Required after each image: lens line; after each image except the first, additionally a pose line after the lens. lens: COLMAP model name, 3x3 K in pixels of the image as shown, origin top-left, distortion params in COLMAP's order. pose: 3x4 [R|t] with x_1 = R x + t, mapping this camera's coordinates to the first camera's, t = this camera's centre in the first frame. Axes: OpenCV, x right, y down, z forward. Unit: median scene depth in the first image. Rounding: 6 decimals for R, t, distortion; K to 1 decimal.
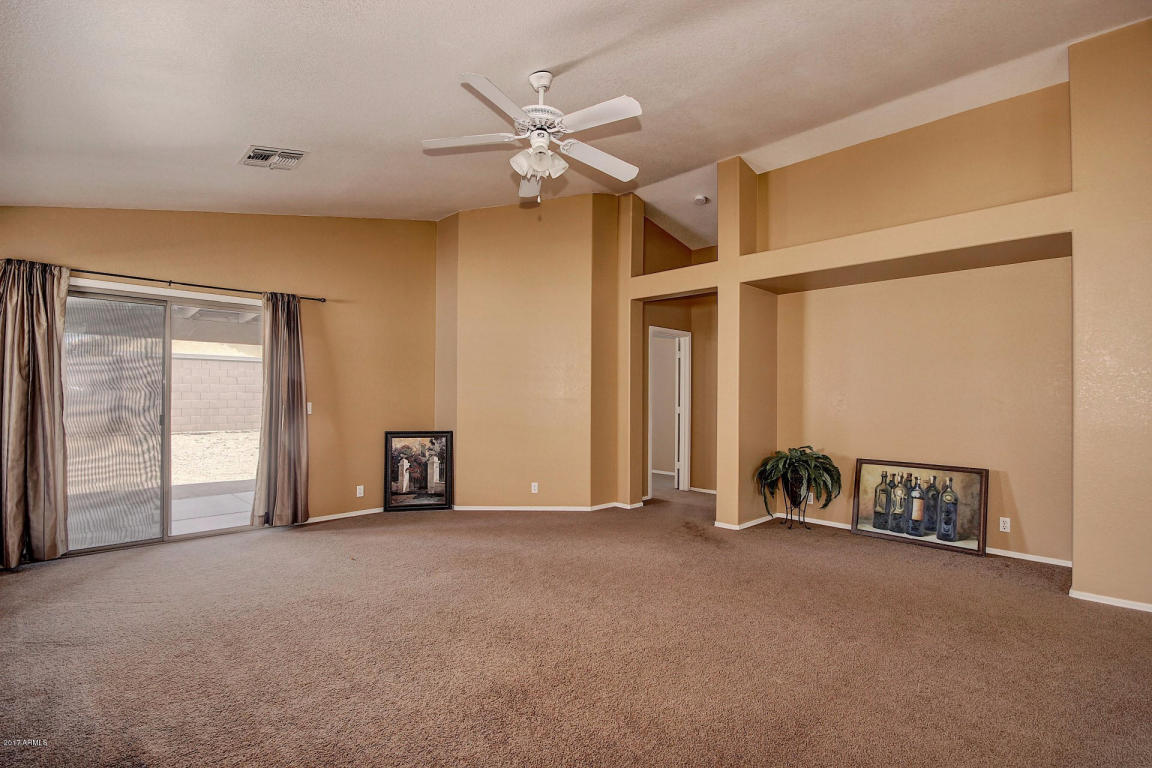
lens RADIAL K [[540.5, 0, 583.0], [0, 540.5, 391.1], [0, 0, 1]] dist [-0.004519, -0.003580]
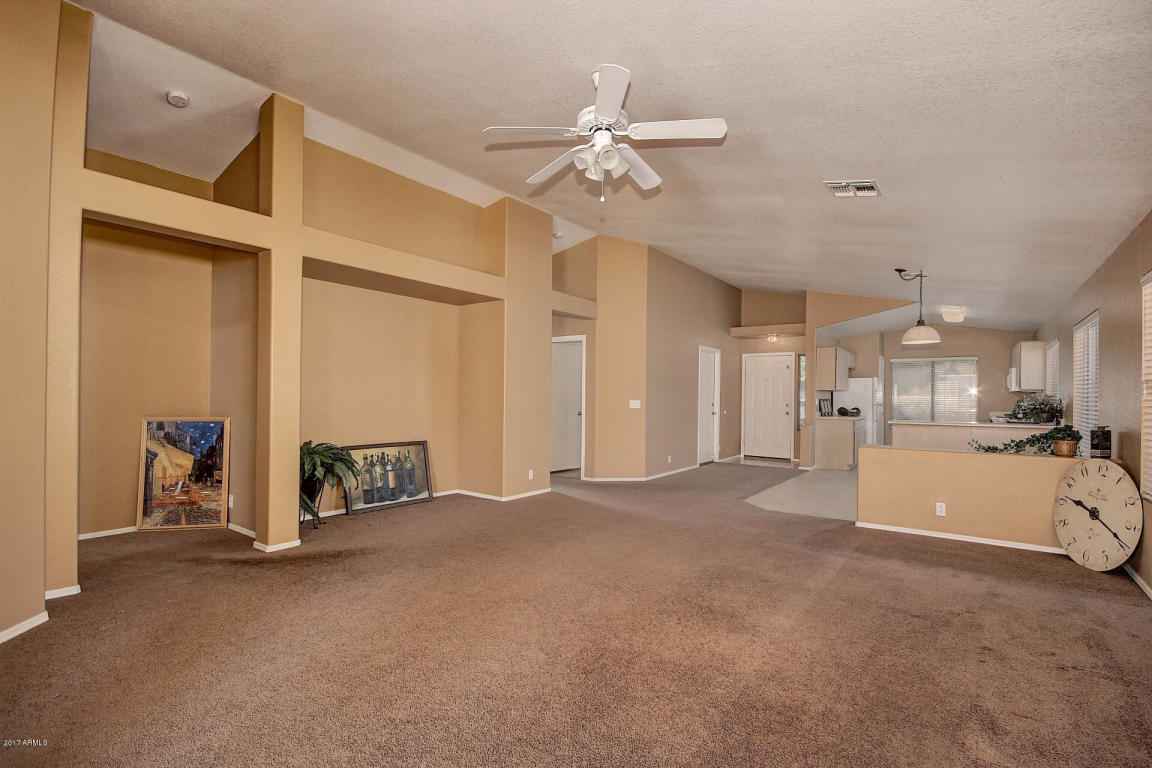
lens RADIAL K [[540.5, 0, 579.1], [0, 540.5, 389.5], [0, 0, 1]] dist [-0.004519, -0.003580]
pose [[-0.164470, -0.001921, 0.986380, -1.001035], [-0.027351, 0.999622, -0.002613, 0.001439], [-0.986003, -0.027409, -0.164460, 1.130365]]
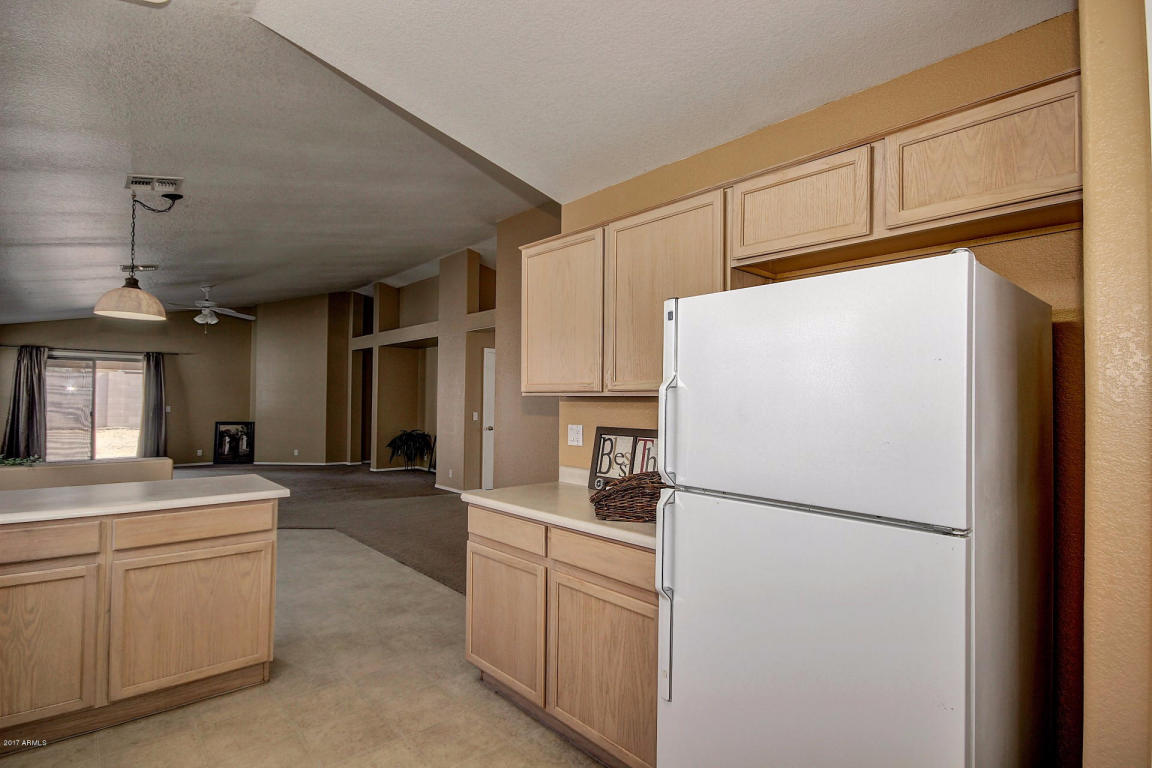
lens RADIAL K [[565.1, 0, 578.9], [0, 565.1, 390.7], [0, 0, 1]] dist [-0.000588, -0.001013]
pose [[0.998247, 0.004044, -0.059048, 0.989770], [-0.004250, 0.999985, -0.003359, -0.030405], [0.059033, 0.003604, 0.998250, -0.869561]]
